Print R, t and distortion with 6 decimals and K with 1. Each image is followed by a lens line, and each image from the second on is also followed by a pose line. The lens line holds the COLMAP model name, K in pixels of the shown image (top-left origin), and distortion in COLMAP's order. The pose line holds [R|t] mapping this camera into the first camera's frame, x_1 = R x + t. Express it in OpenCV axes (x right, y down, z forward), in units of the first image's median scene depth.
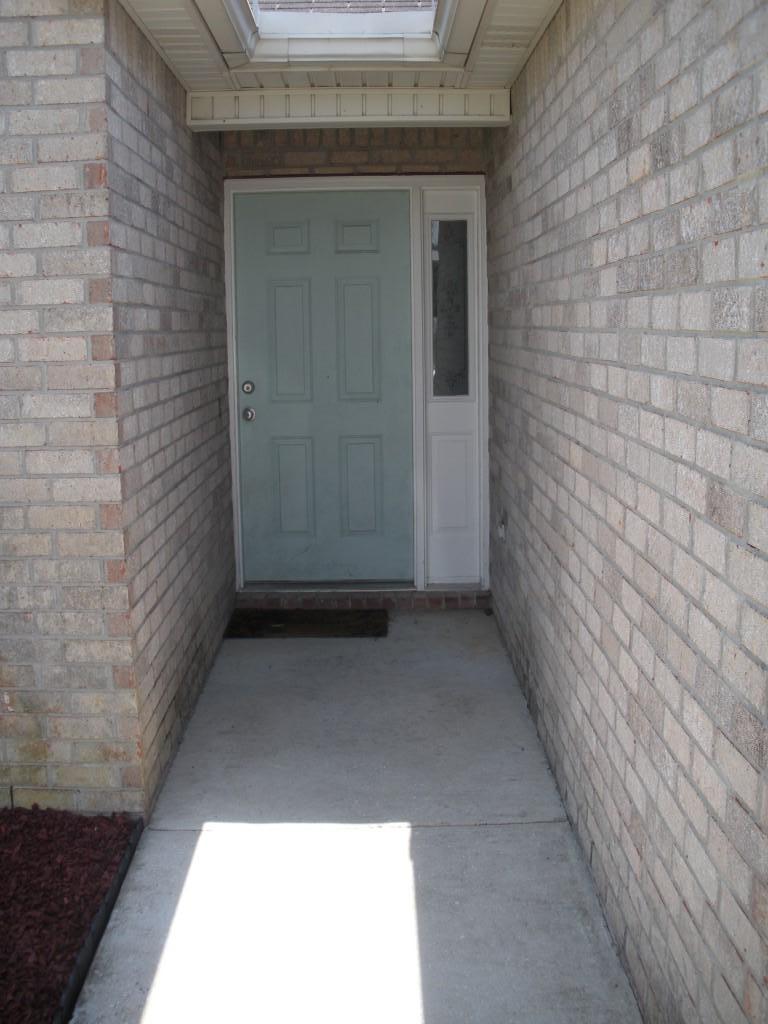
lens RADIAL K [[1072.7, 0, 384.0], [0, 1072.7, 512.0], [0, 0, 1]] dist [-0.300205, 0.422371]
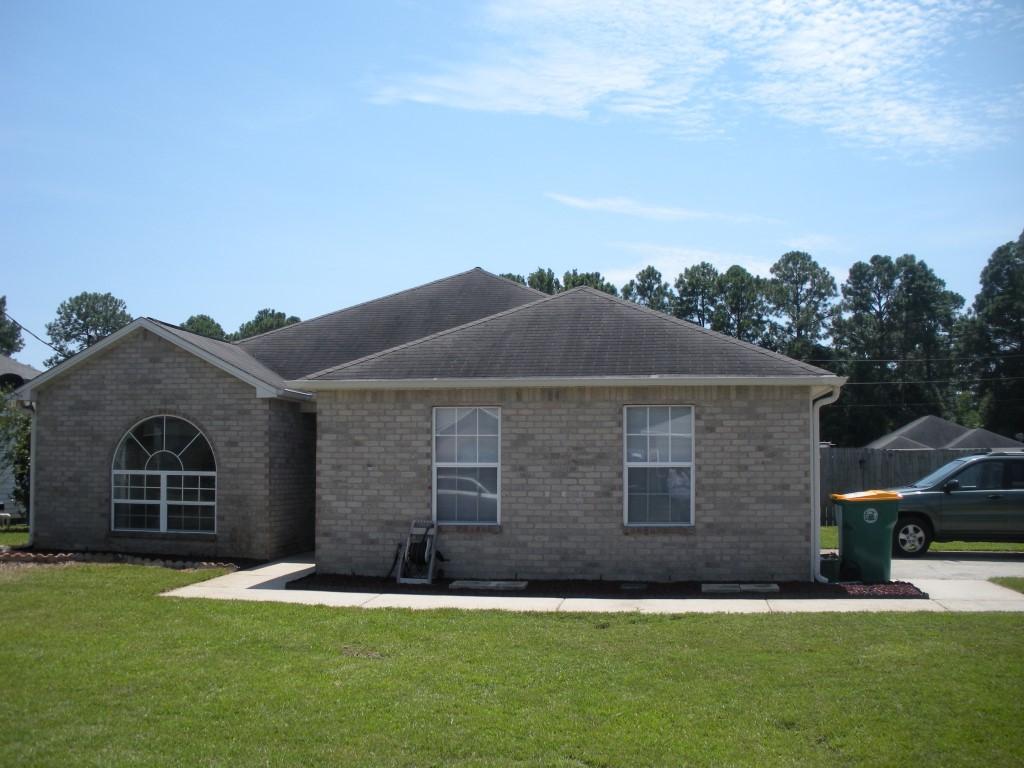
lens RADIAL K [[1072.7, 0, 512.0], [0, 1072.7, 384.0], [0, 0, 1]] dist [-0.300205, 0.422371]
pose [[0.987515, -0.004418, -0.157460, 1.754883], [-0.035028, 0.968419, -0.246854, 0.700100], [0.153578, 0.249287, 0.956174, -3.920866]]
